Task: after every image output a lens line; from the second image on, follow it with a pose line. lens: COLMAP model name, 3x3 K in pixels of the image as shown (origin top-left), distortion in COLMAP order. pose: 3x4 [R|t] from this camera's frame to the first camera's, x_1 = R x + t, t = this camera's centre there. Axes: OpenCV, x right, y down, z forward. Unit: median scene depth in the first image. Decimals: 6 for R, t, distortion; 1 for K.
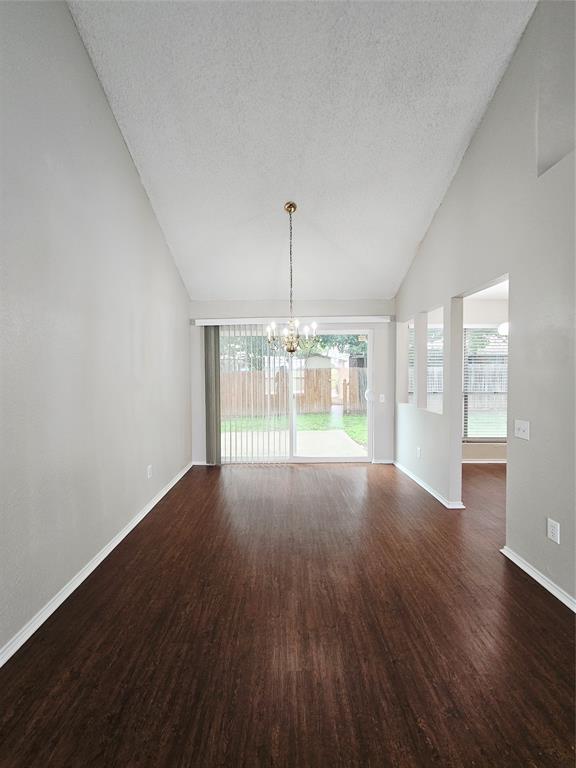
lens RADIAL K [[314.5, 0, 279.6], [0, 314.5, 379.7], [0, 0, 1]] dist [-0.000220, 0.001589]
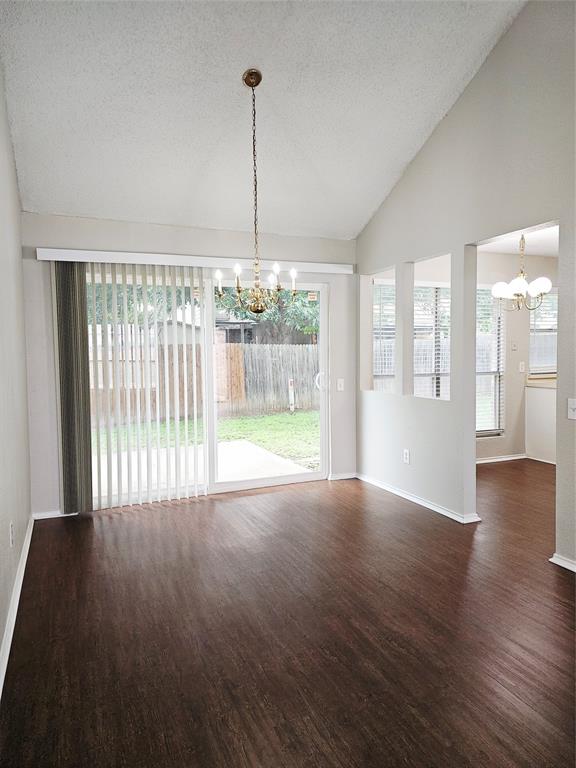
lens RADIAL K [[514.2, 0, 290.9], [0, 514.2, 380.5], [0, 0, 1]] dist [0.059892, -0.047294]
pose [[0.917524, -0.028123, 0.396684, -0.233804], [0.013343, 0.999112, 0.039971, 0.002875], [-0.397455, -0.031381, 0.917085, 0.011514]]
